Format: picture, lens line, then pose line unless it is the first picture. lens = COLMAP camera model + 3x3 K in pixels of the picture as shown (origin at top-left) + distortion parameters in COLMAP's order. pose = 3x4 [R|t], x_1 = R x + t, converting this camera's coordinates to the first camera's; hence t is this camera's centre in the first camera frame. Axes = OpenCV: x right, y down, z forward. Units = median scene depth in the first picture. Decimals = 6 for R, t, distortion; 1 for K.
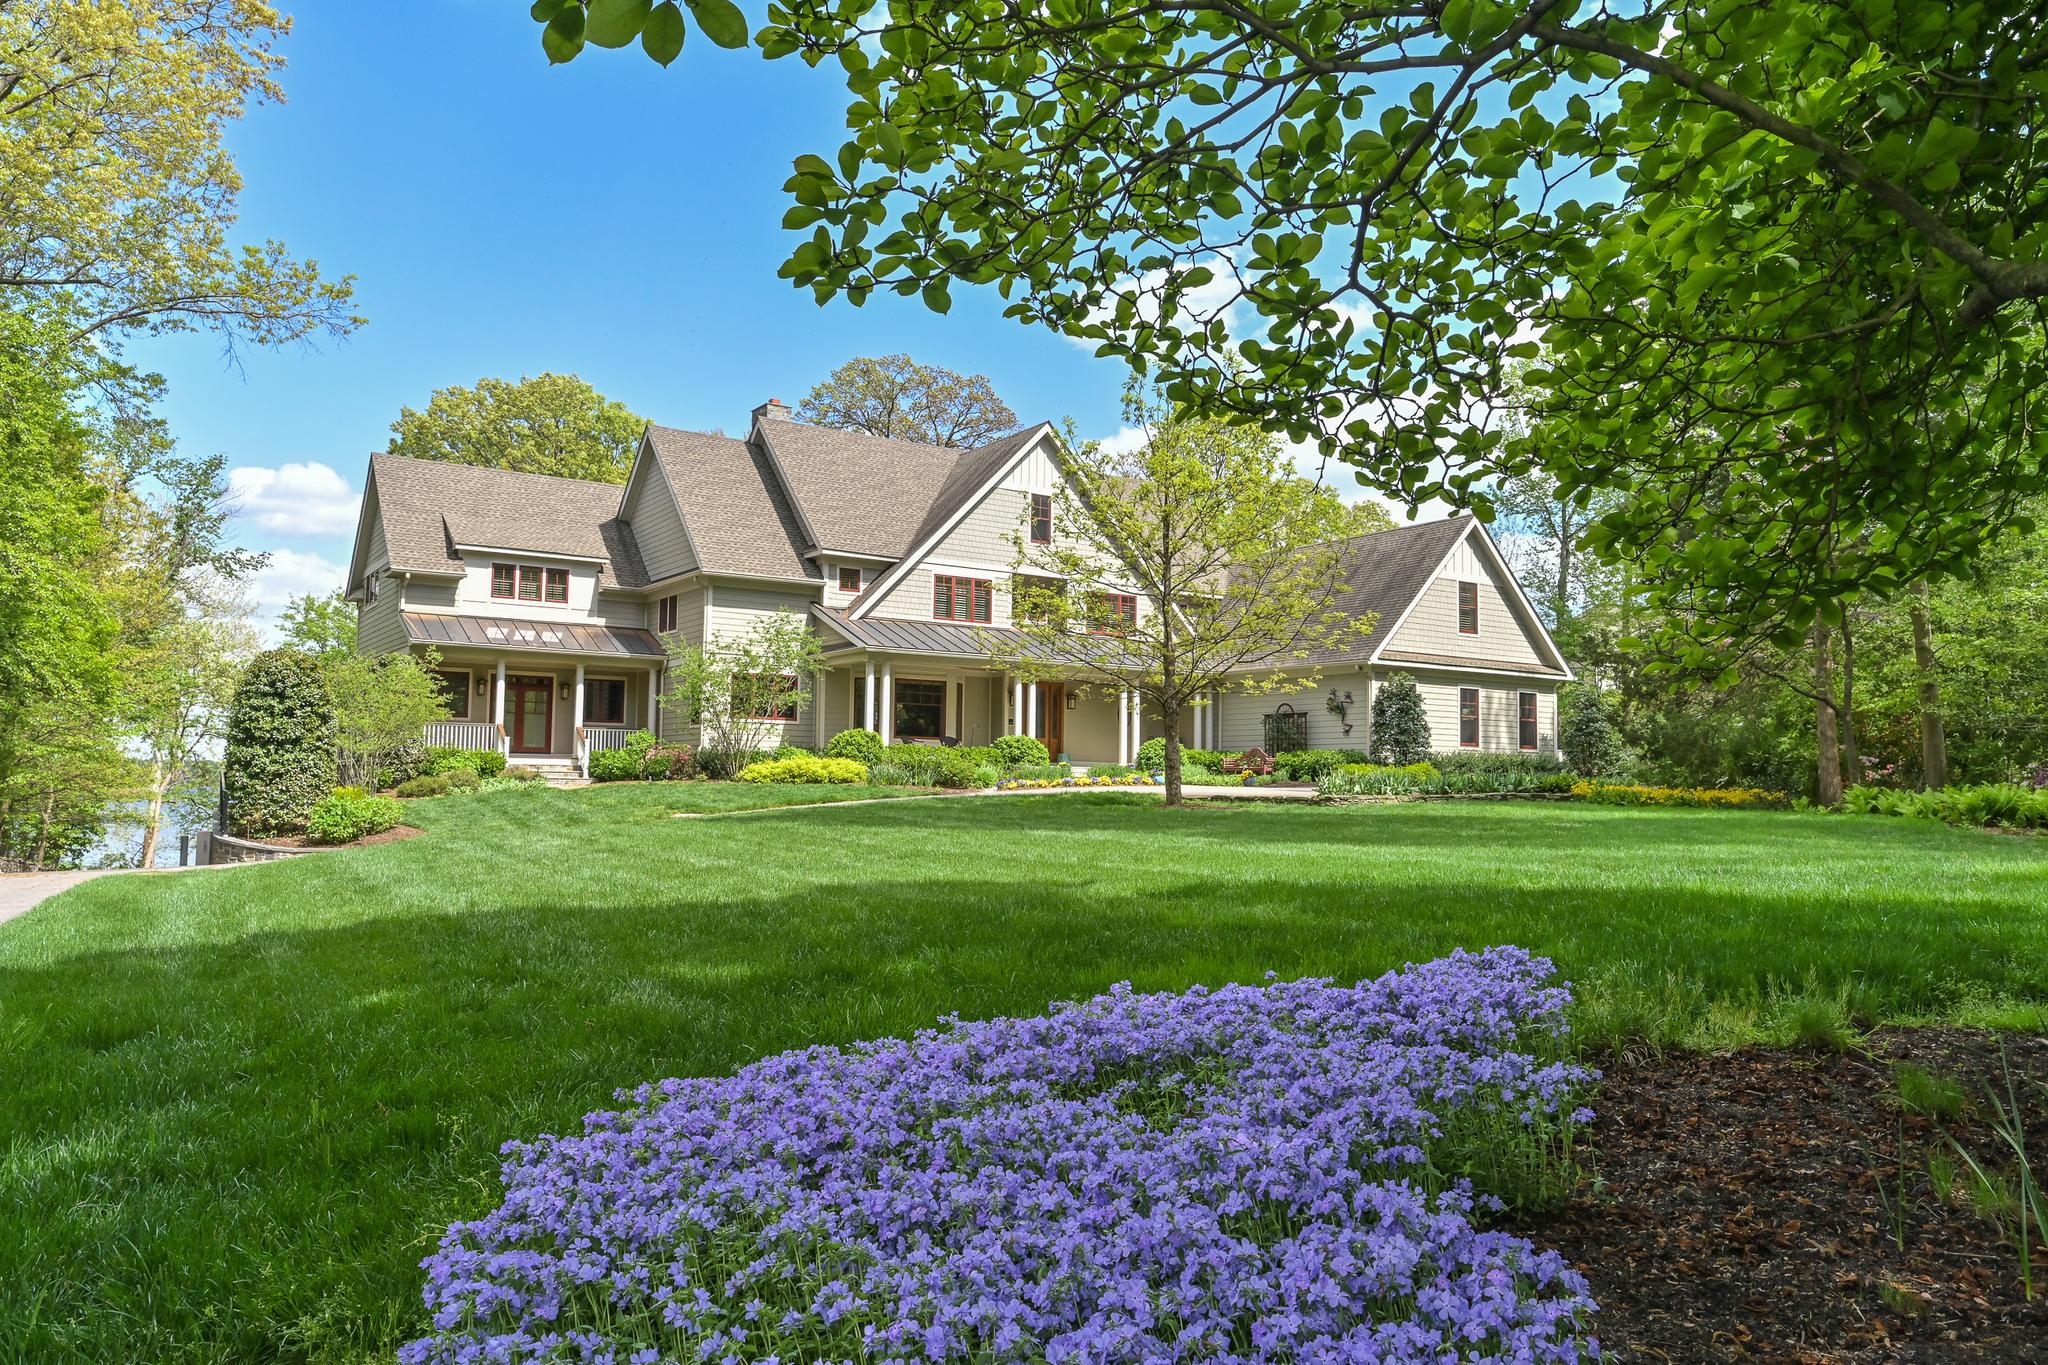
lens RADIAL K [[1441.4, 0, 1030.2], [0, 1441.4, 683.7], [0, 0, 1]] dist [0.000980, 0.002205]
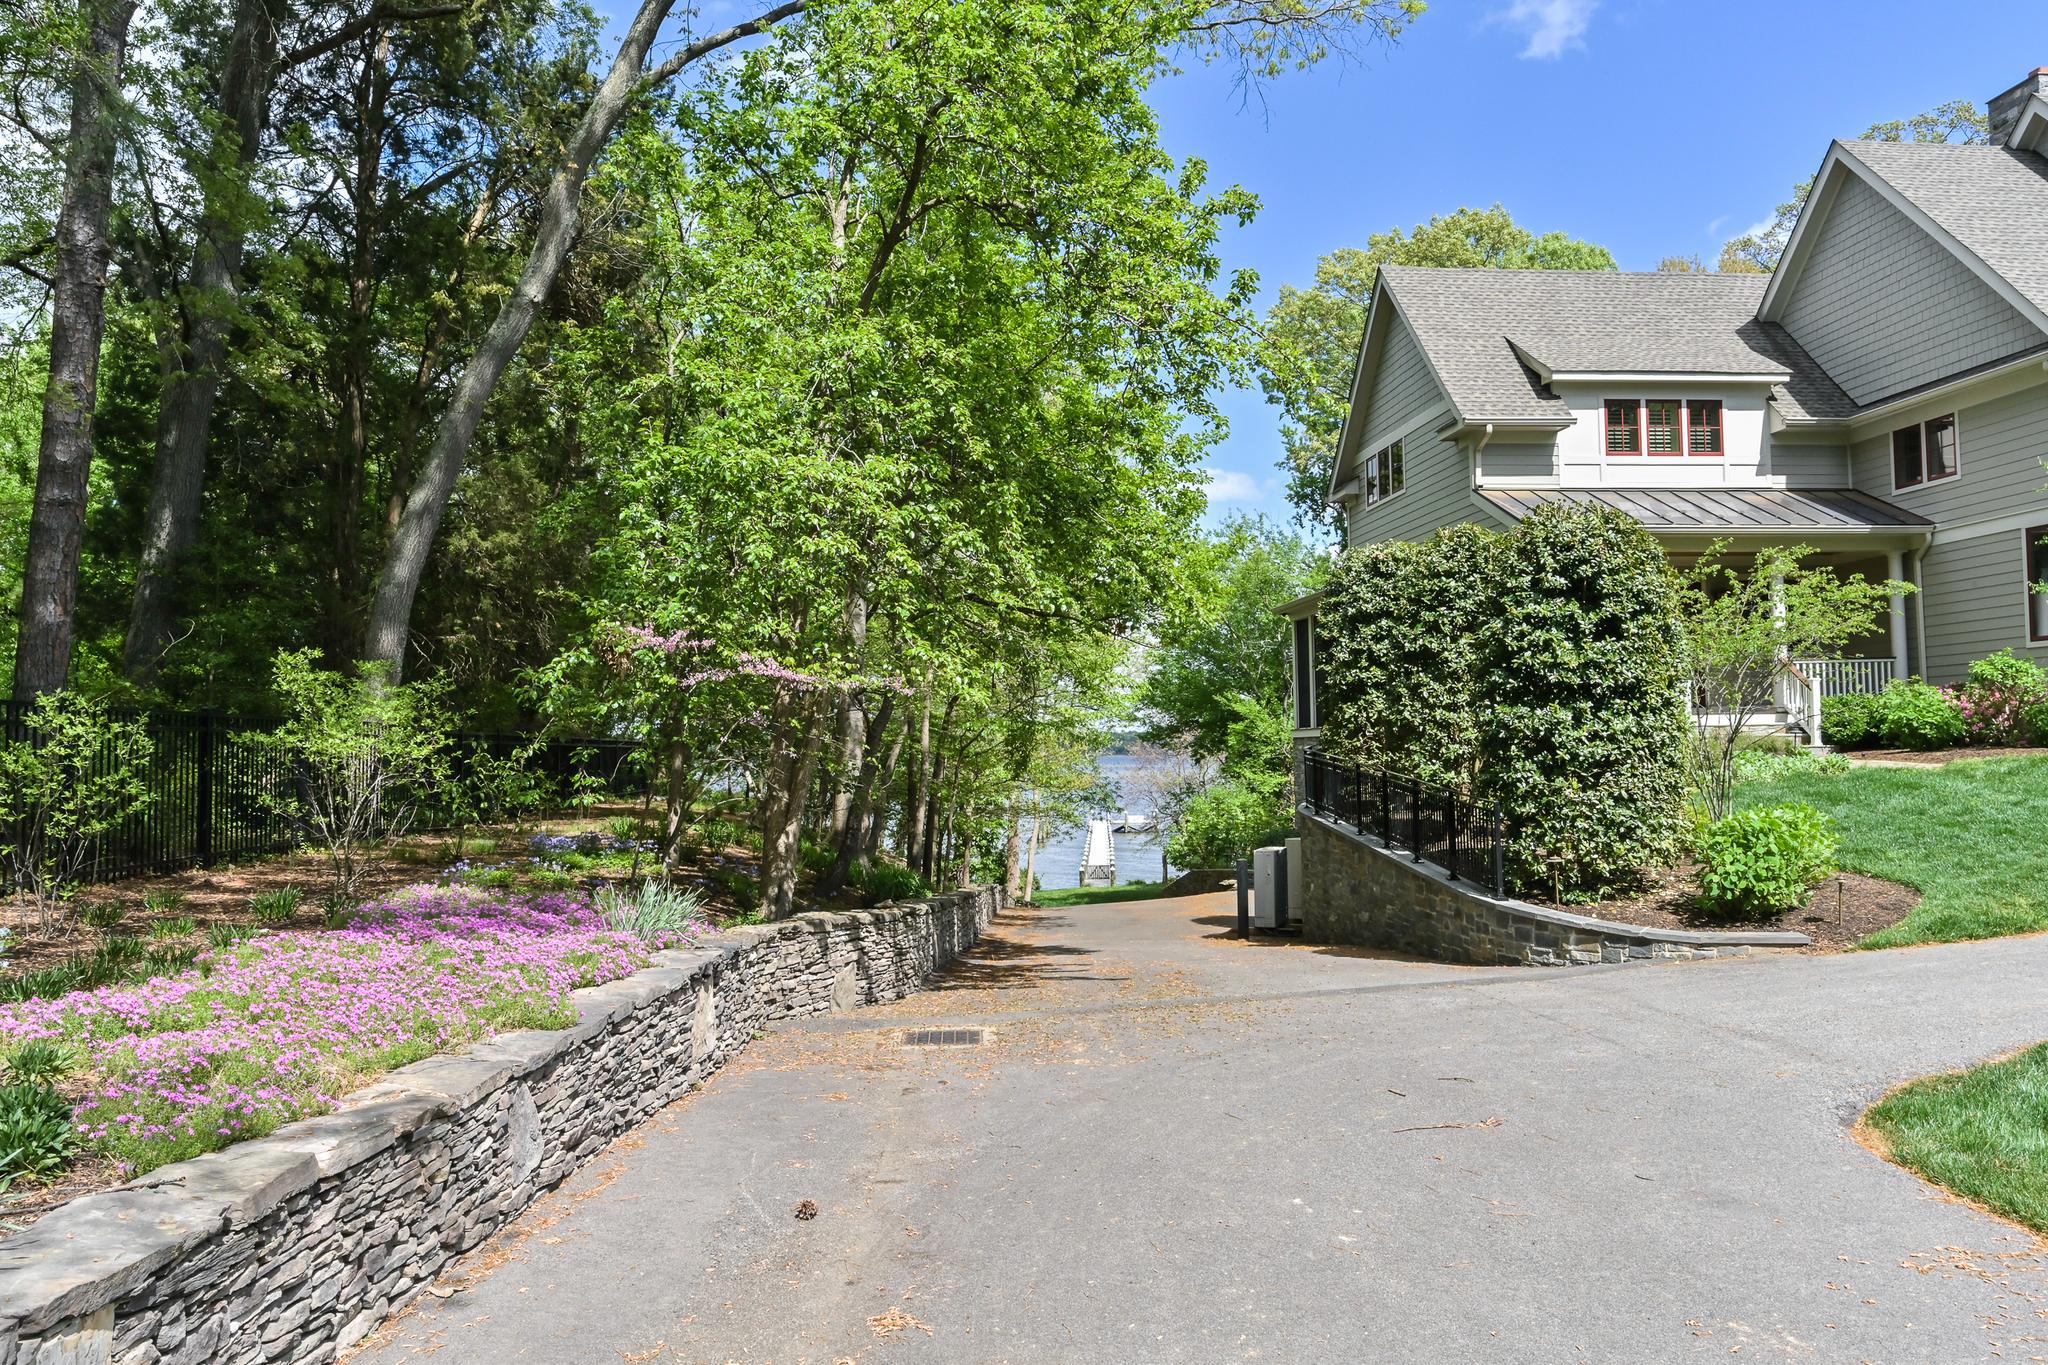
lens RADIAL K [[1441.4, 0, 1019.7], [0, 1441.4, 677.5], [0, 0, 1]] dist [0.000980, 0.002205]
pose [[0.883266, -0.054449, -0.465700, -0.314060], [0.064774, 0.997881, 0.006182, 0.013913], [0.464376, -0.035626, 0.884921, 0.340634]]
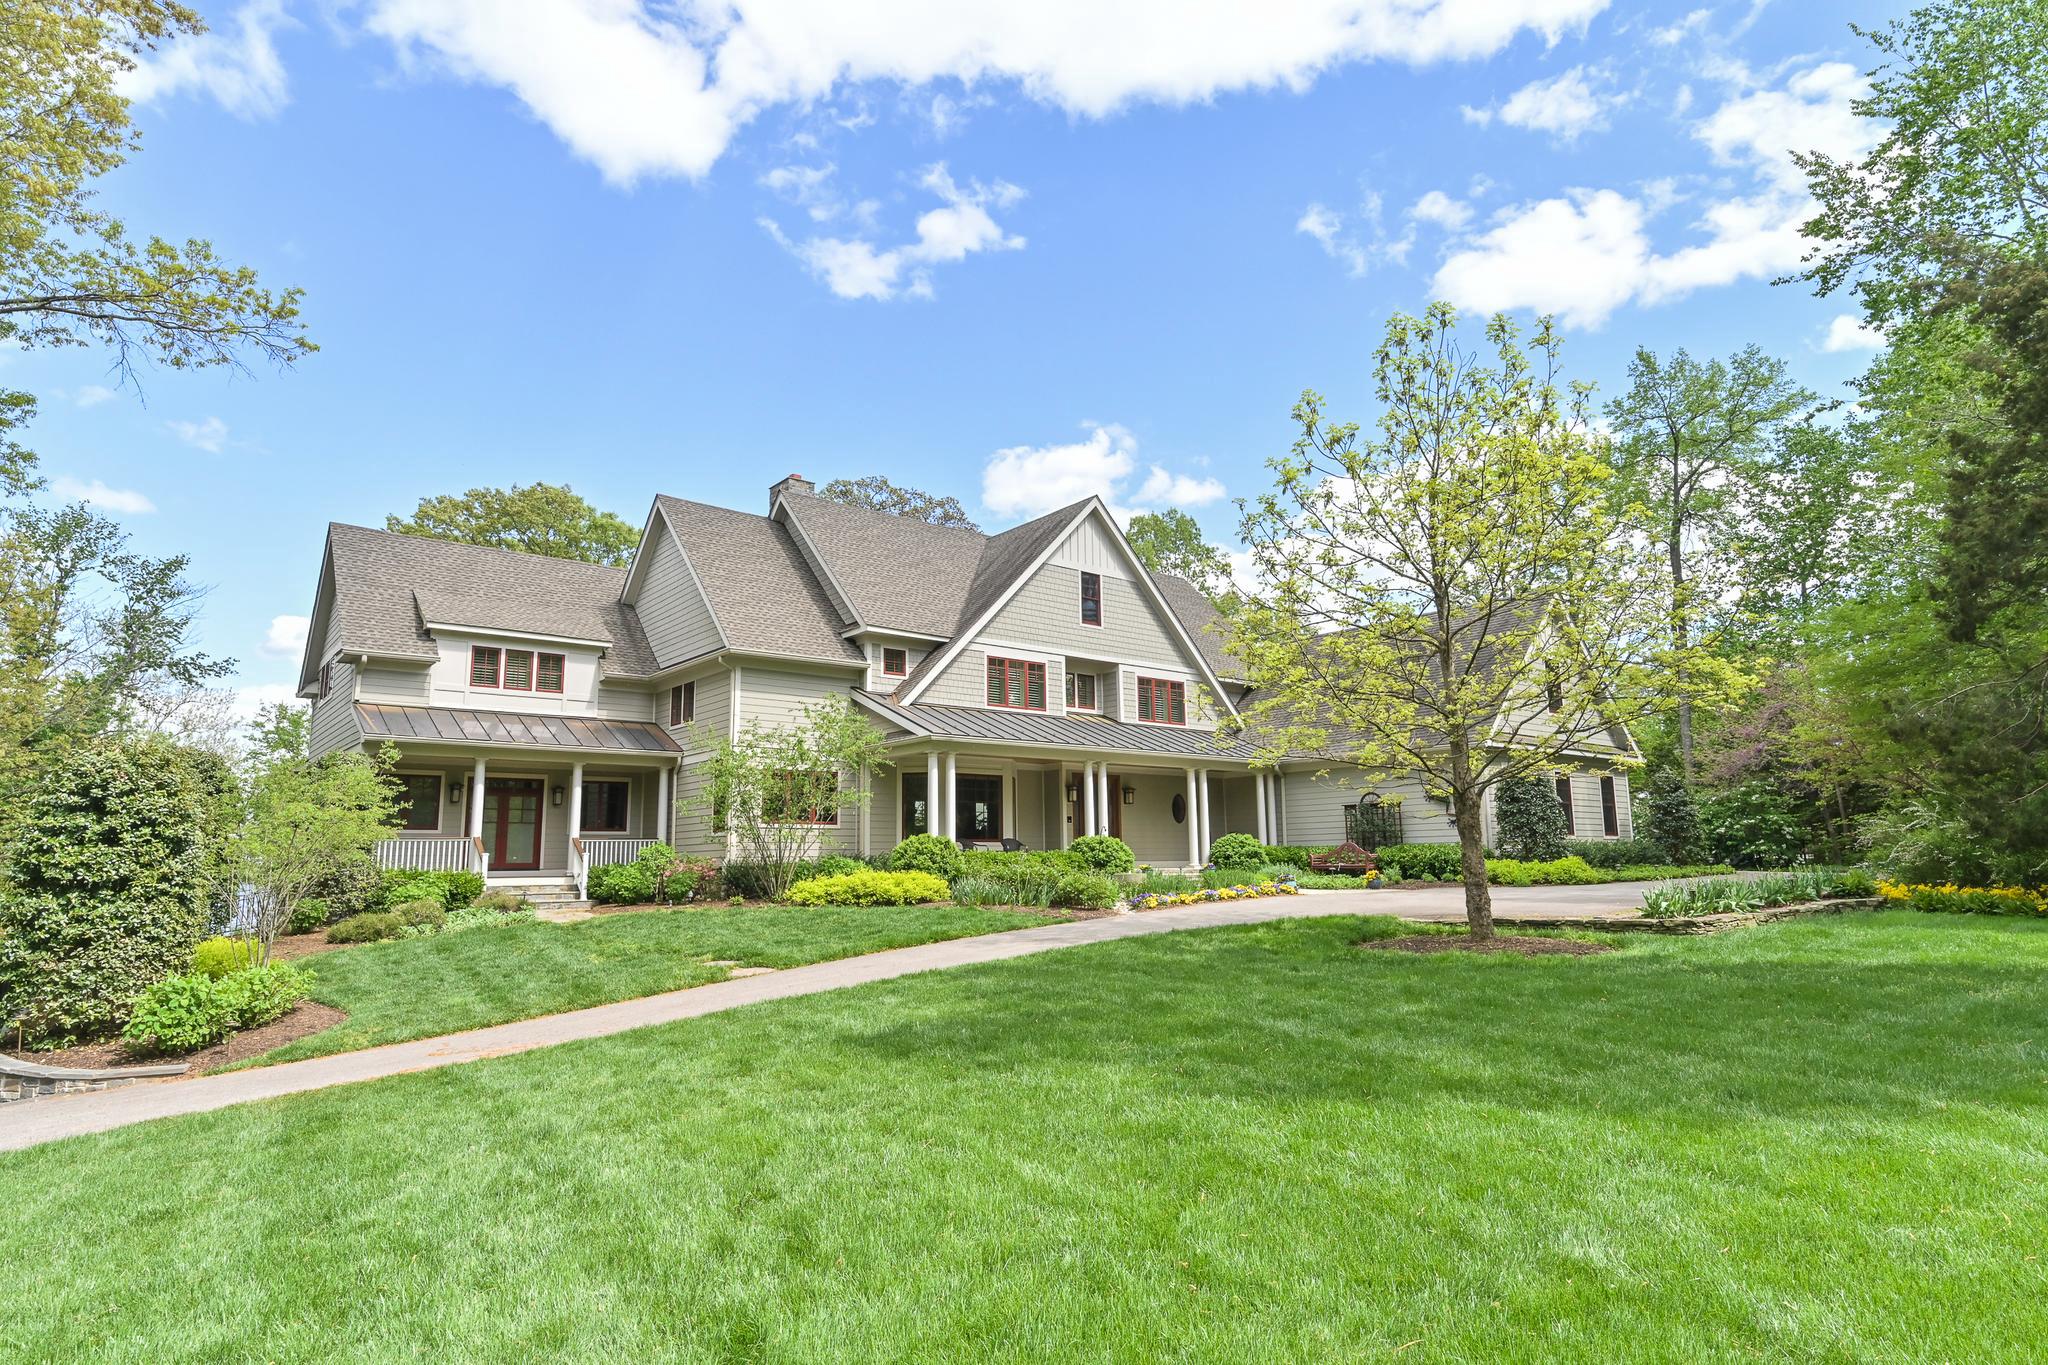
lens RADIAL K [[1101.0, 0, 1014.4], [0, 1101.0, 686.7], [0, 0, 1]] dist [0.000590, -0.001633]
pose [[0.995736, -0.012428, 0.091403, -0.115104], [0.020413, 0.996004, -0.086947, 0.003207], [-0.089957, 0.088442, 0.992011, 0.330868]]
